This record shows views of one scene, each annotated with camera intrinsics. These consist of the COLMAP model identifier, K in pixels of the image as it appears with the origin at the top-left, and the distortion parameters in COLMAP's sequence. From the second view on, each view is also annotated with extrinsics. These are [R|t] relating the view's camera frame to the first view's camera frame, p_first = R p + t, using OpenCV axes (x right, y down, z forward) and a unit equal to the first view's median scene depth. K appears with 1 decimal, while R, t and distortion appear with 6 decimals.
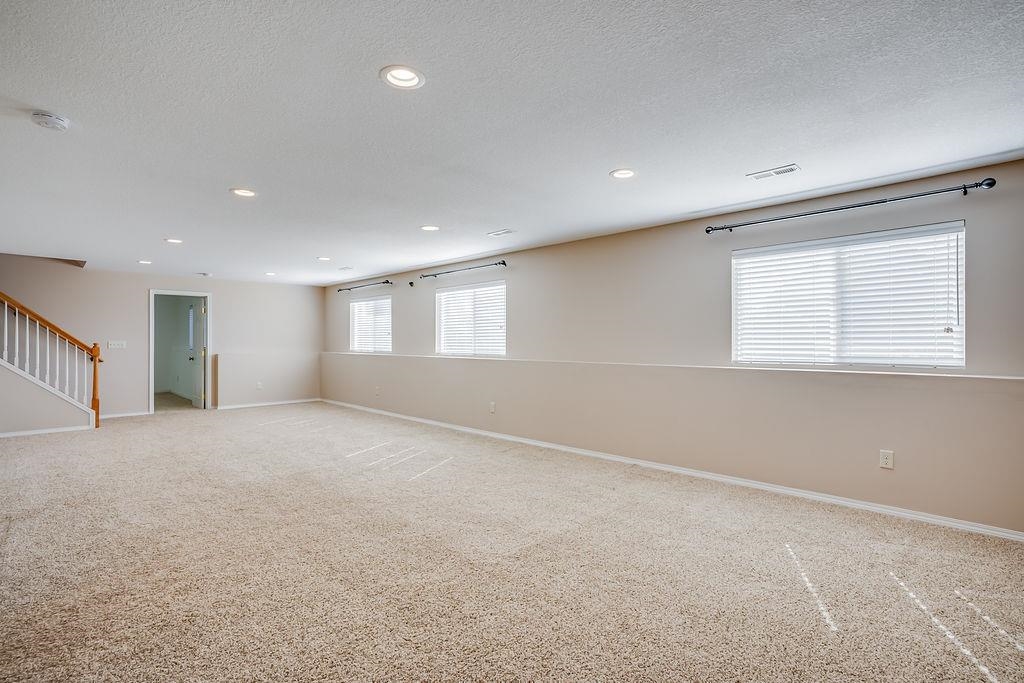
lens RADIAL K [[487.8, 0, 504.7], [0, 487.8, 345.8], [0, 0, 1]] dist [0.019505, 0.000825]
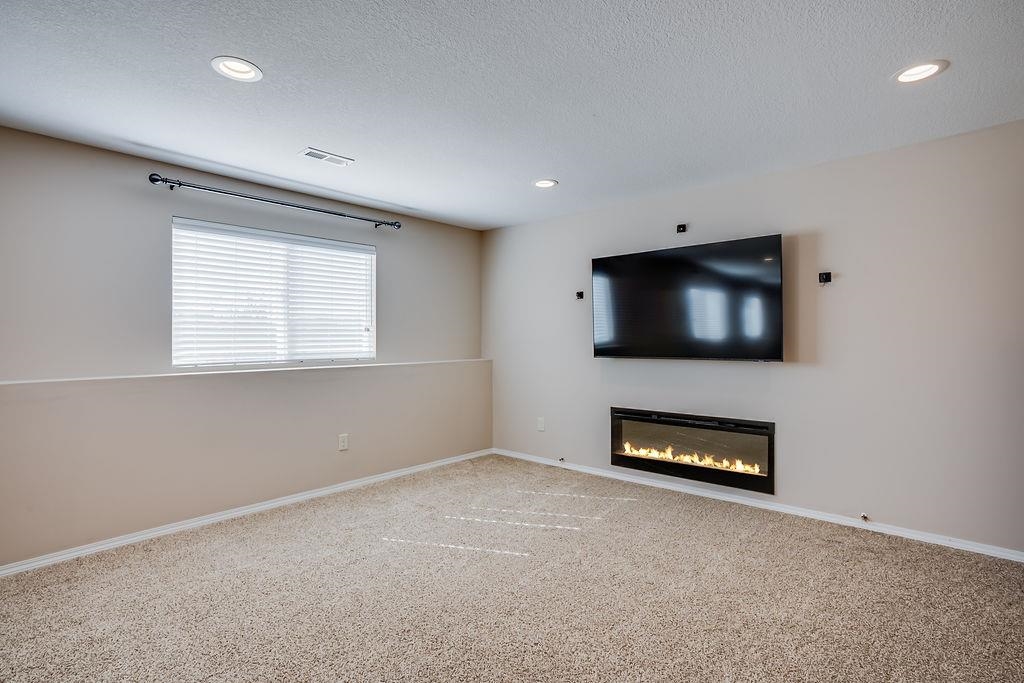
lens RADIAL K [[505.8, 0, 514.5], [0, 505.8, 341.4], [0, 0, 1]] dist [0.003050, 0.000402]
pose [[-0.052870, -0.004078, 0.998593, -0.413629], [0.016391, 0.999853, 0.004950, -0.001117], [-0.998467, 0.016629, -0.052795, 0.670111]]
